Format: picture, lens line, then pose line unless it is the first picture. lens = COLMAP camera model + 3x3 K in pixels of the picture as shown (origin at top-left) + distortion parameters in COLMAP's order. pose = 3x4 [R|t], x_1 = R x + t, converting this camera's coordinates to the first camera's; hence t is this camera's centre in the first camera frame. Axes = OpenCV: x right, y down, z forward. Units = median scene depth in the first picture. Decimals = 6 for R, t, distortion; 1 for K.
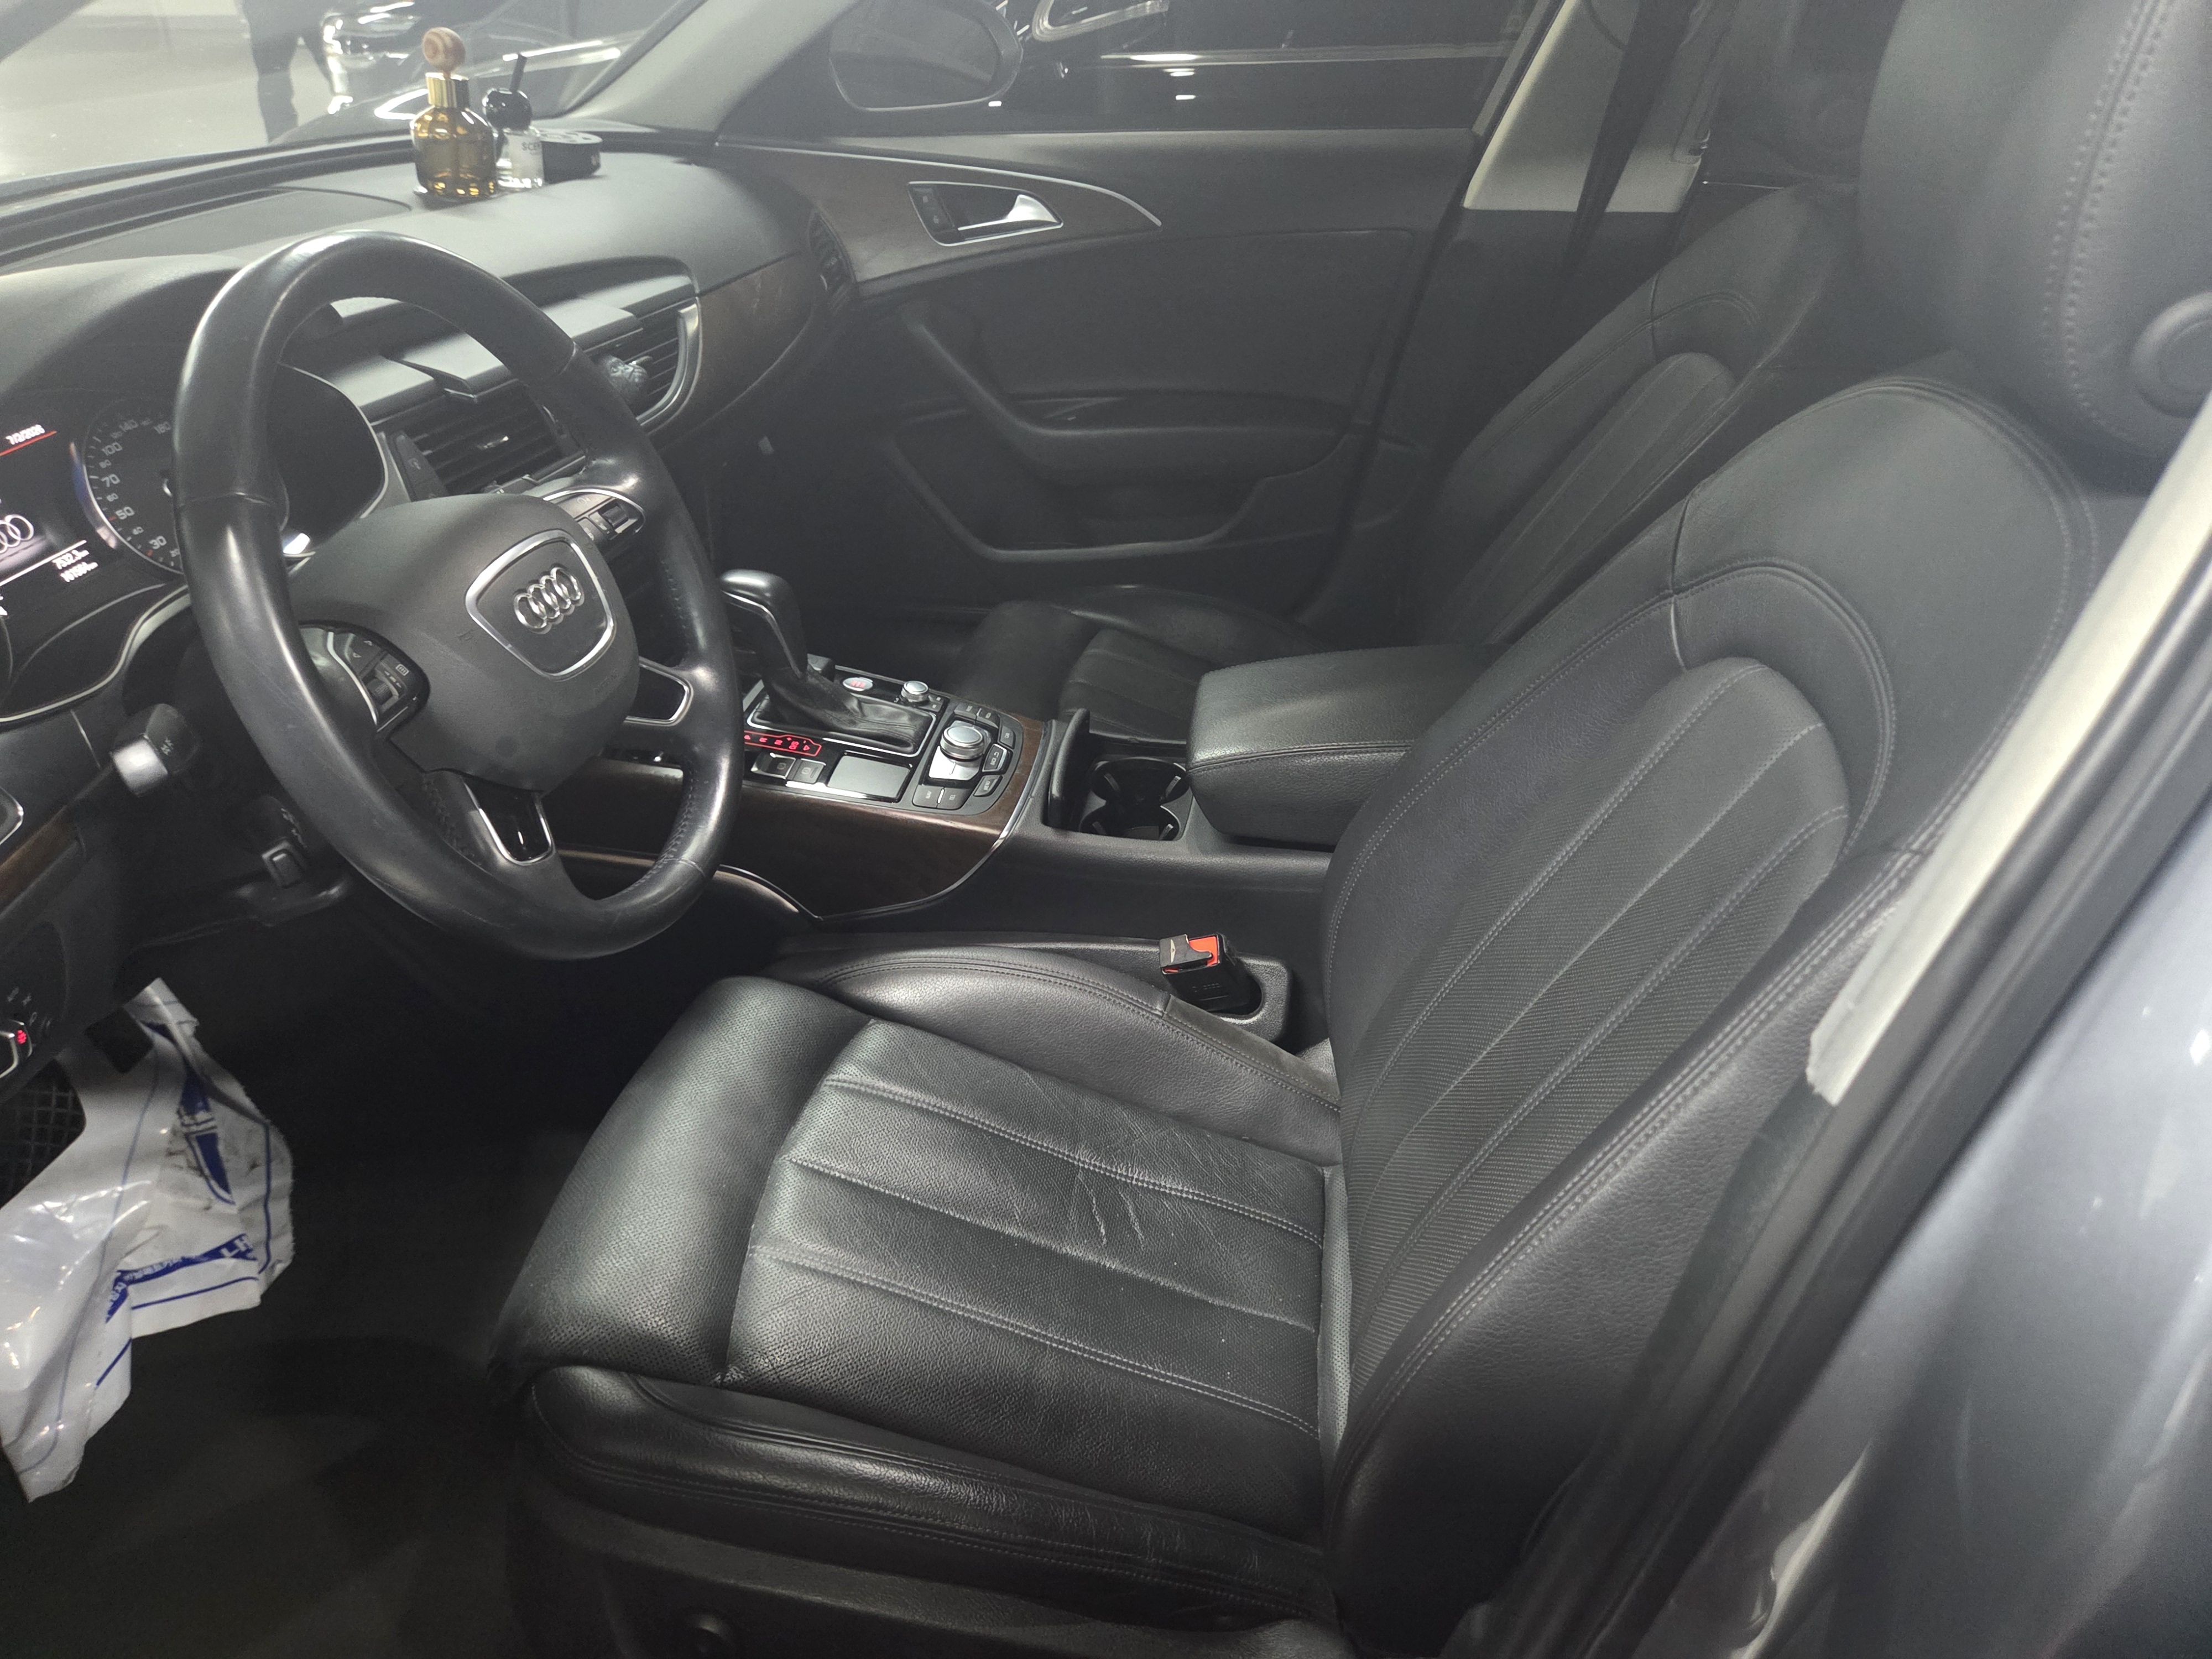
lens RADIAL K [[1492.3, 0, 1117.1], [0, 1492.3, 830.4], [0, 0, 1]] dist [0.057965, -0.050674]
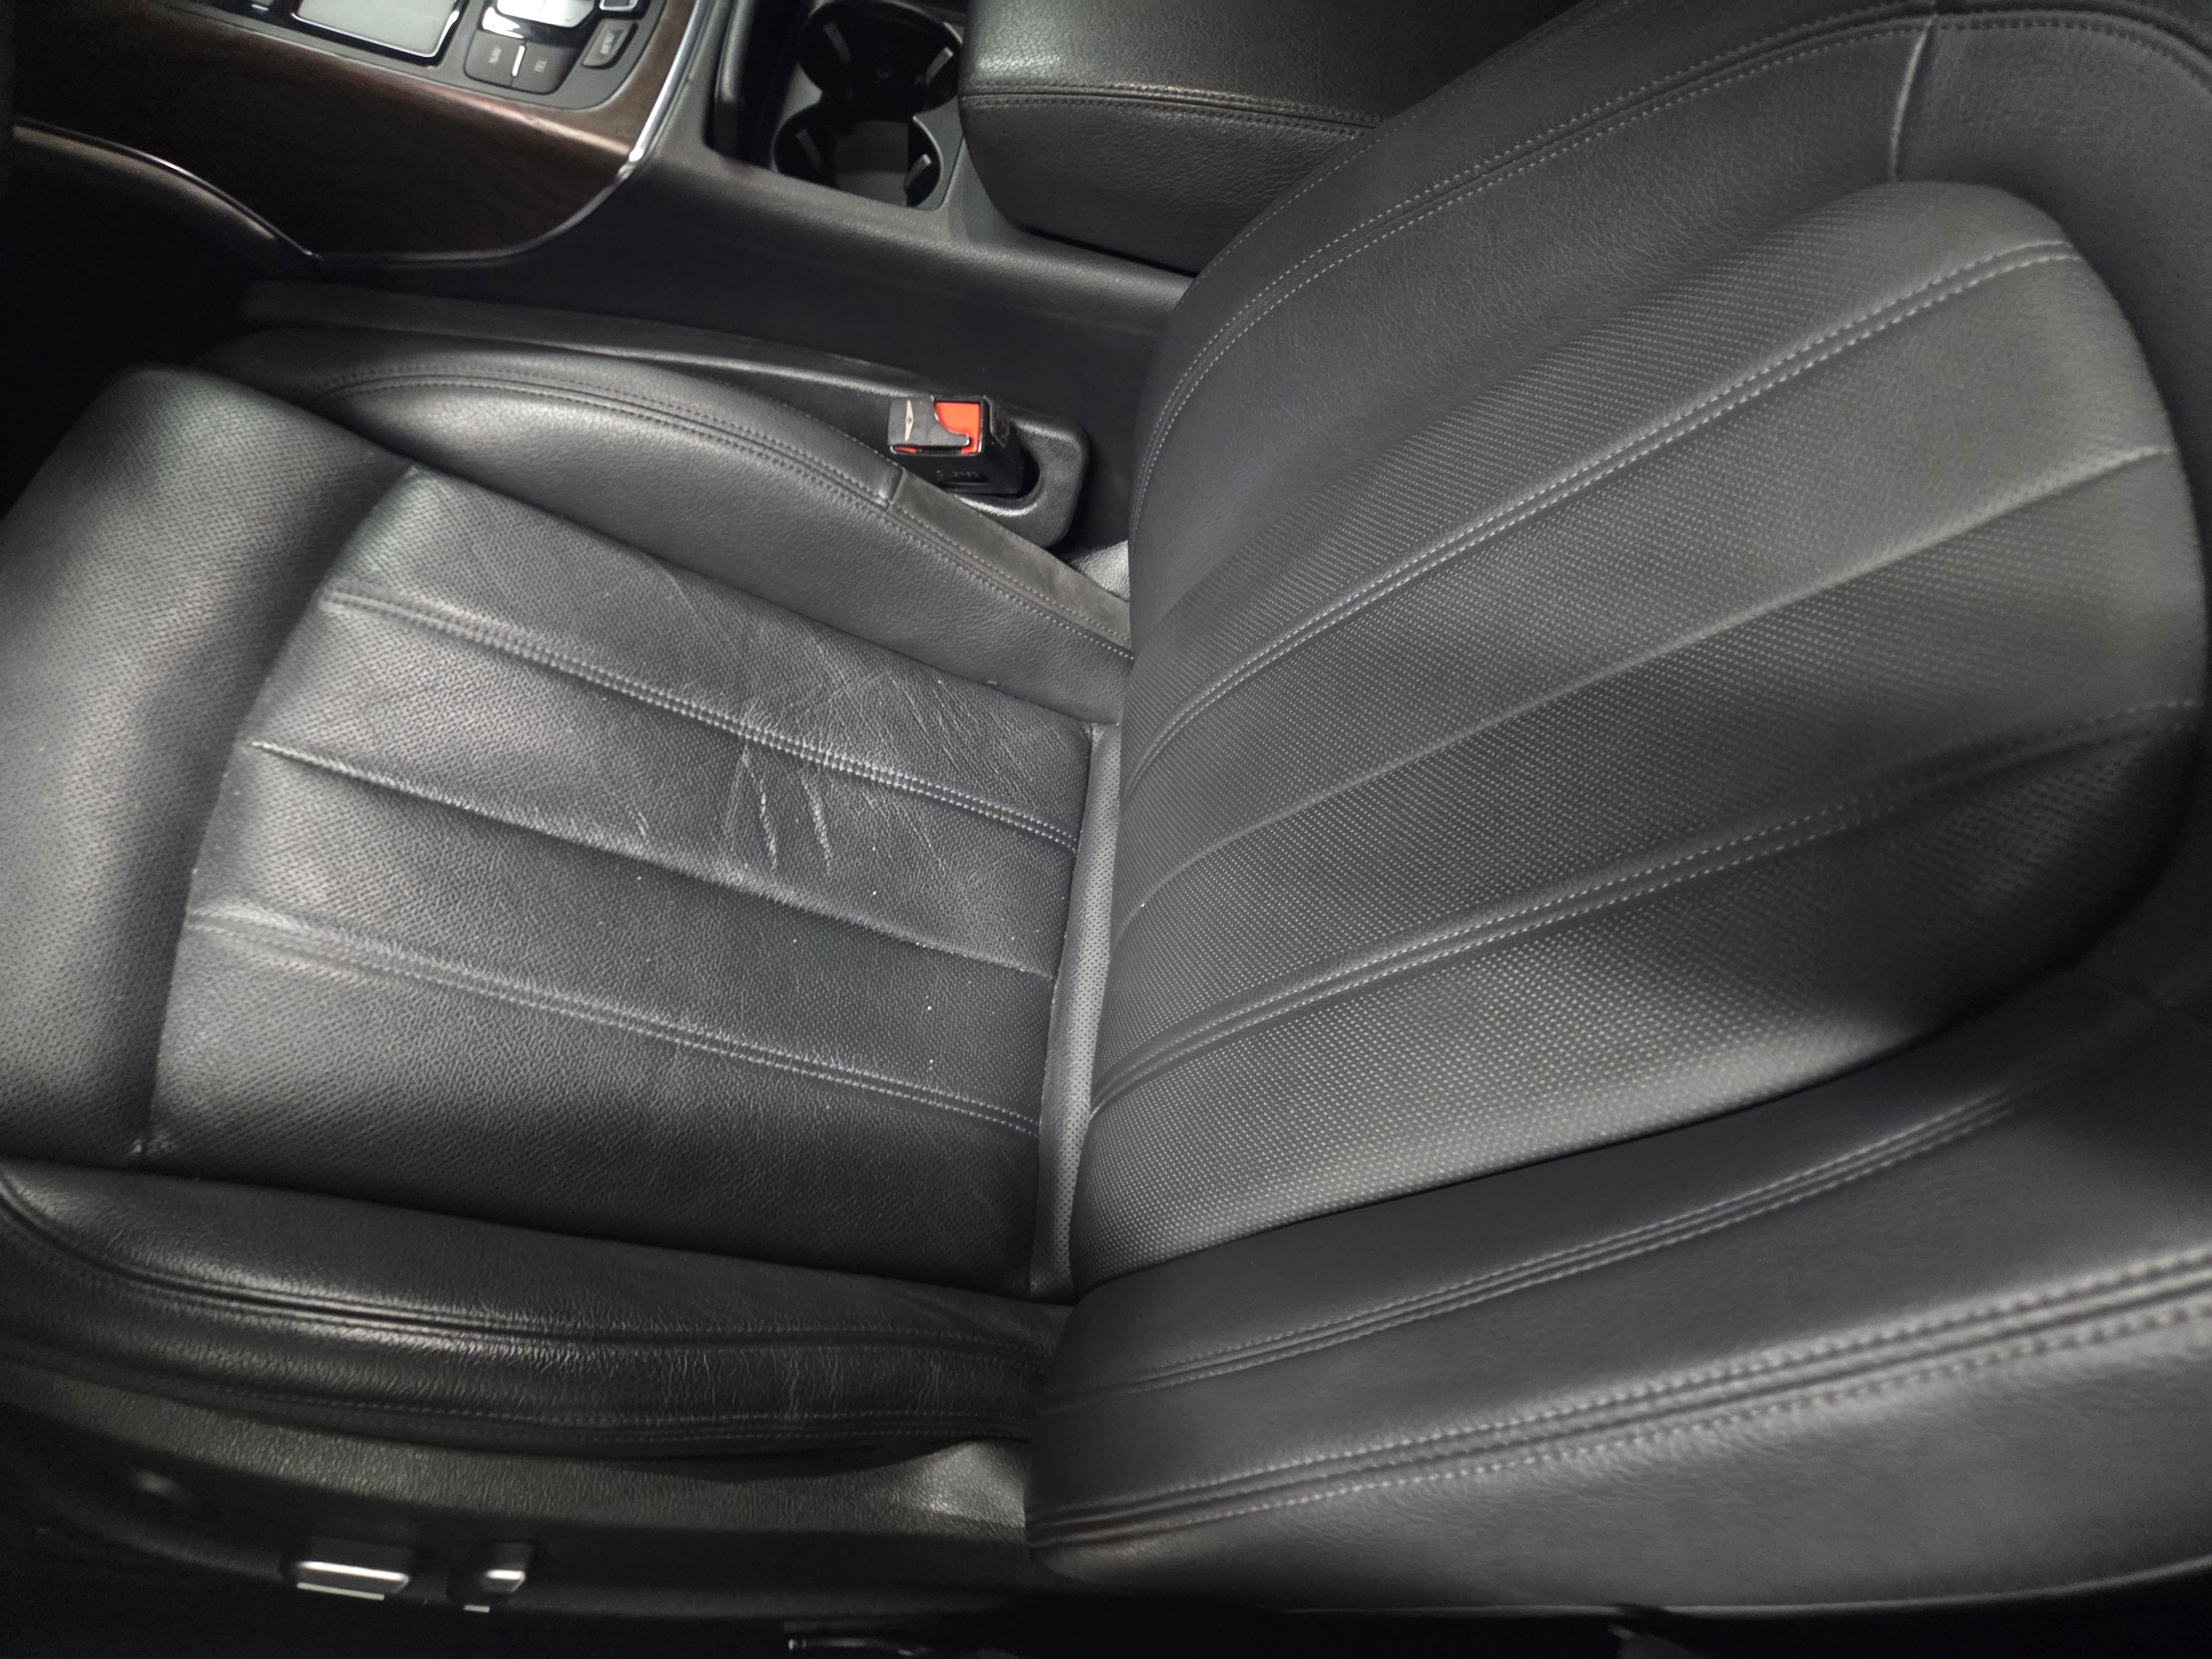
lens RADIAL K [[1492.3, 0, 1117.1], [0, 1492.3, 830.4], [0, 0, 1]] dist [0.057965, -0.050674]
pose [[0.981603, 0.060330, 0.181151, 0.019961], [-0.147829, 0.840601, 0.521091, -0.122118], [-0.120838, -0.538284, 0.834055, 0.373124]]
